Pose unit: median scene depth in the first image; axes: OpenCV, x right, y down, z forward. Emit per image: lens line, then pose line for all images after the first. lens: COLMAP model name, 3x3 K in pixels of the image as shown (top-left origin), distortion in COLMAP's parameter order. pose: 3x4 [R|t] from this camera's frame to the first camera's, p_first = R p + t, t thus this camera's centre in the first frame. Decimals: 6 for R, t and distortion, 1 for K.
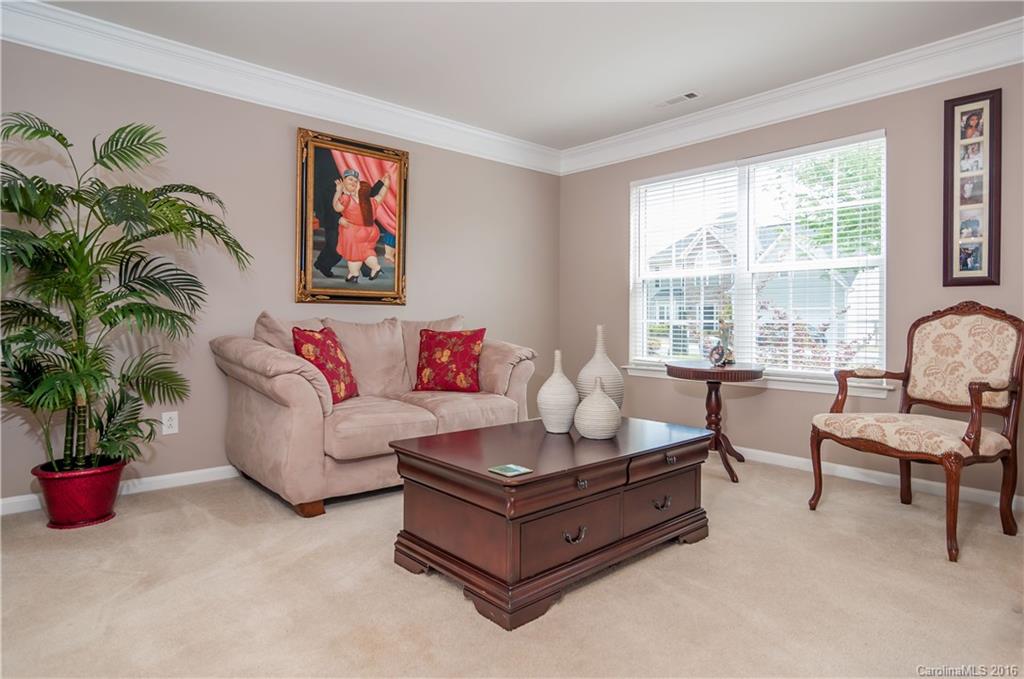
lens RADIAL K [[599.9, 0, 512.7], [0, 599.9, 321.2], [0, 0, 1]] dist [0.001071, 0.000488]
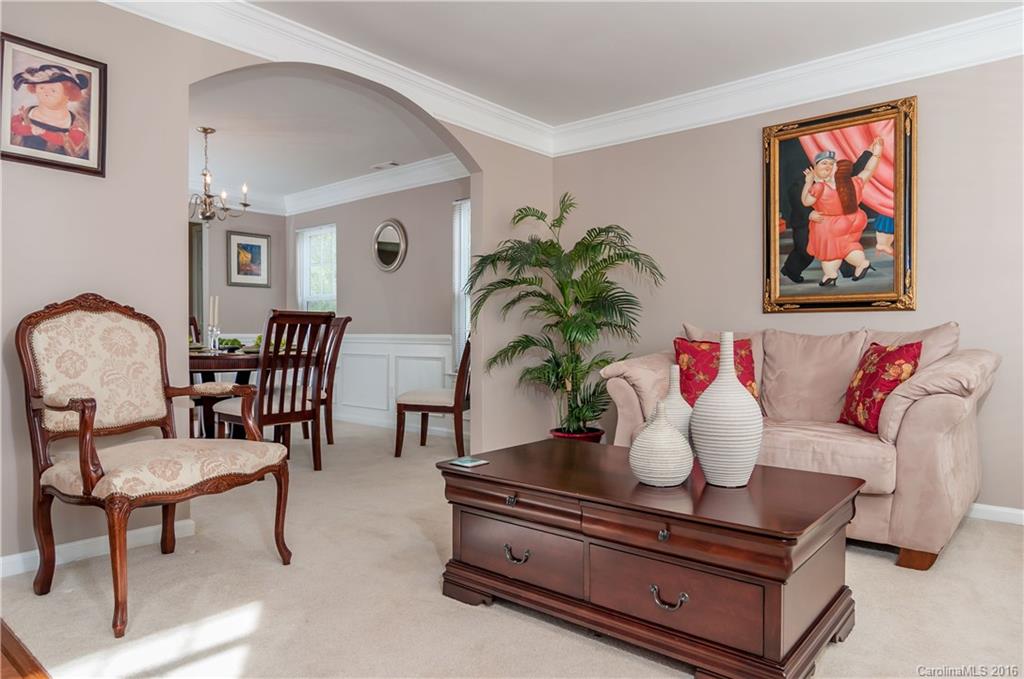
lens RADIAL K [[621.4, 0, 512.0], [0, 621.4, 339.5], [0, 0, 1]] dist [0.002033, 0.000874]
pose [[0.142281, -0.000248, -0.989826, 0.530694], [-0.003485, 0.999994, -0.000751, 0.011636], [0.989820, 0.003556, 0.142279, 0.451448]]
